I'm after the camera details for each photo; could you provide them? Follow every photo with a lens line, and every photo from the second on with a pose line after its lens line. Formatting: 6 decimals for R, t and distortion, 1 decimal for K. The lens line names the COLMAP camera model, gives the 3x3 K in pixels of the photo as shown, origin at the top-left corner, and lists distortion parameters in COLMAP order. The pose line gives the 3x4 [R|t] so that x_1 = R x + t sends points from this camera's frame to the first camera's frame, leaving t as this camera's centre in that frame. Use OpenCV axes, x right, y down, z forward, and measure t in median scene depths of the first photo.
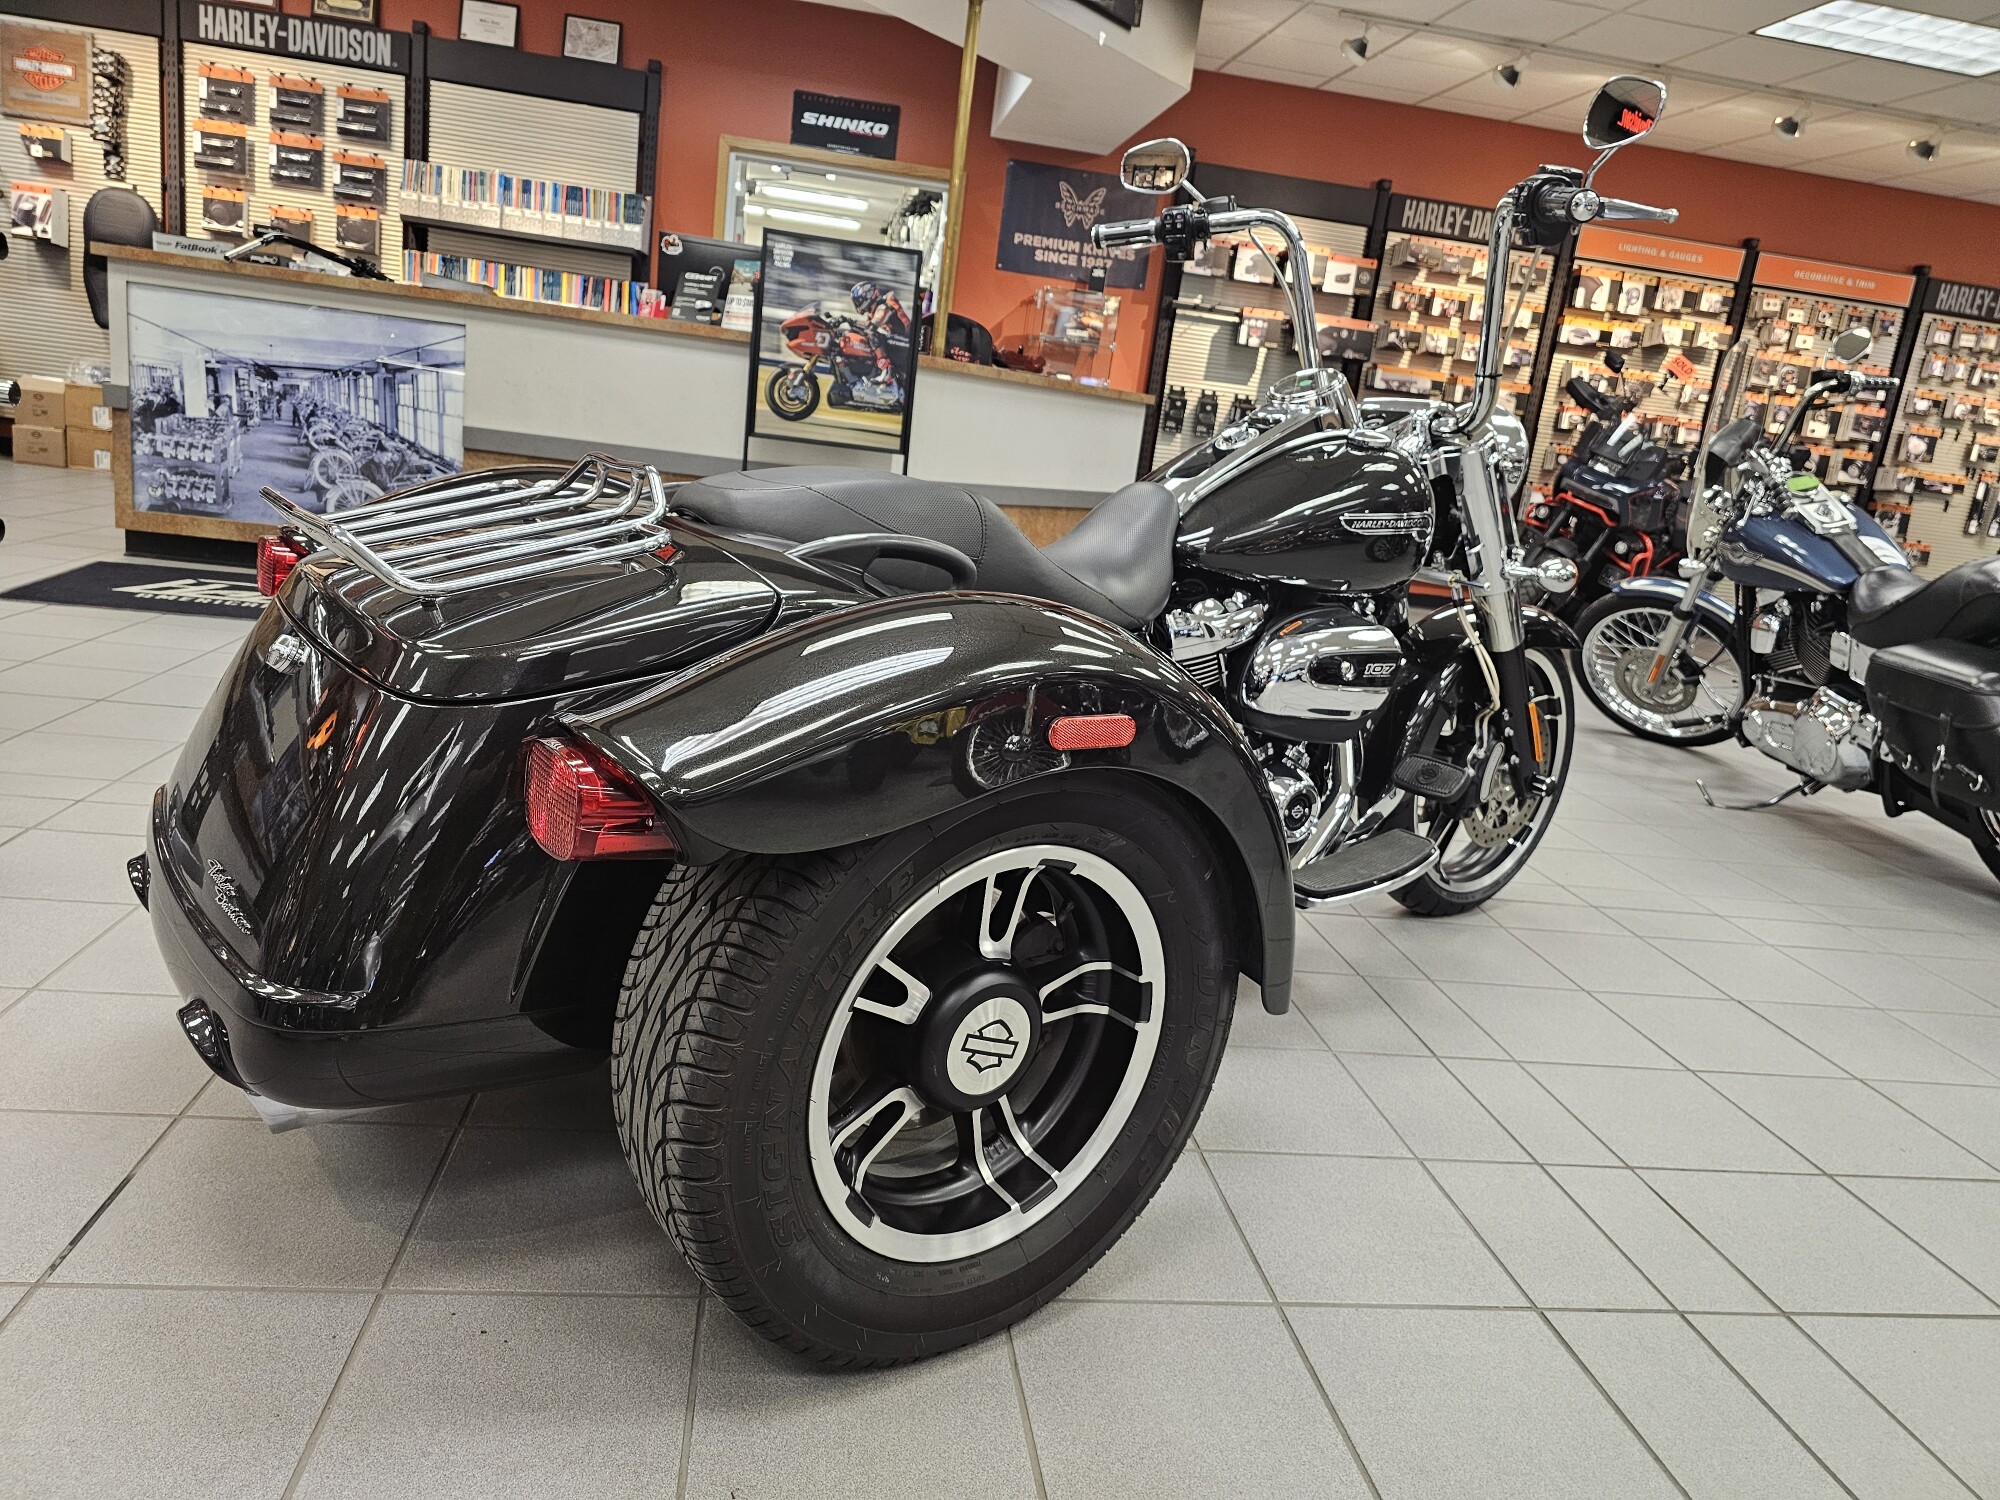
lens RADIAL K [[1377.3, 0, 1013.0], [0, 1377.3, 742.4], [0, 0, 1]] dist [0.038605, -0.036150]
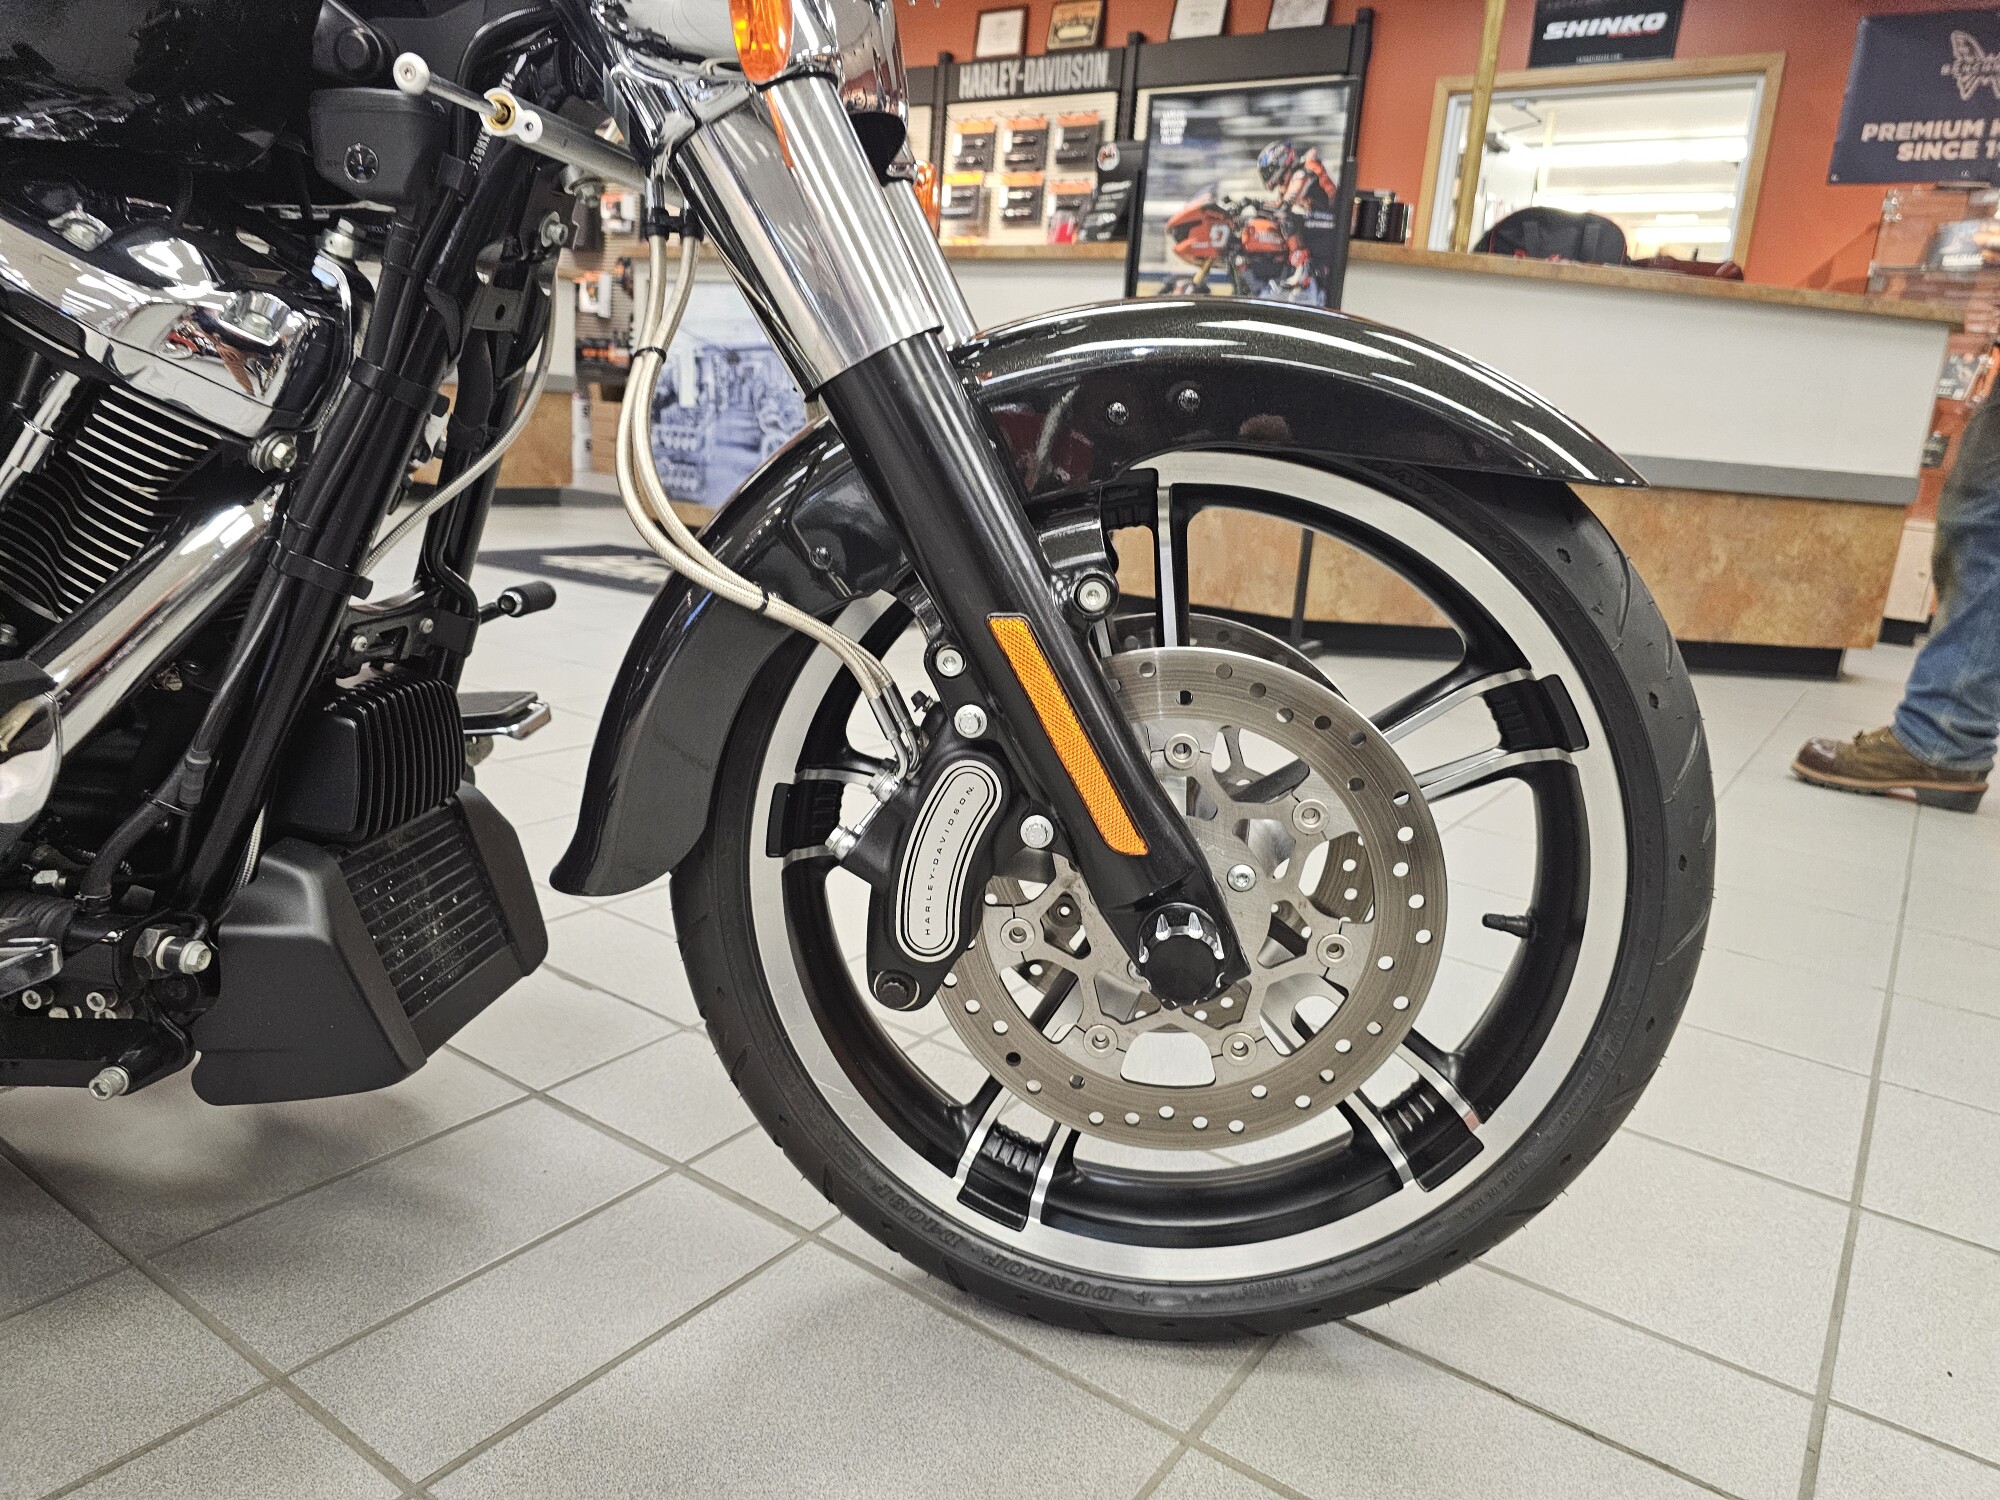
lens RADIAL K [[1367.9, 0, 990.8], [0, 1367.9, 752.3], [0, 0, 1]] dist [0.036668, -0.031233]
pose [[0.731322, 0.096248, -0.675207, 0.283547], [-0.141768, 0.989822, -0.012455, 0.000358], [0.667135, 0.104831, 0.737523, 0.420539]]
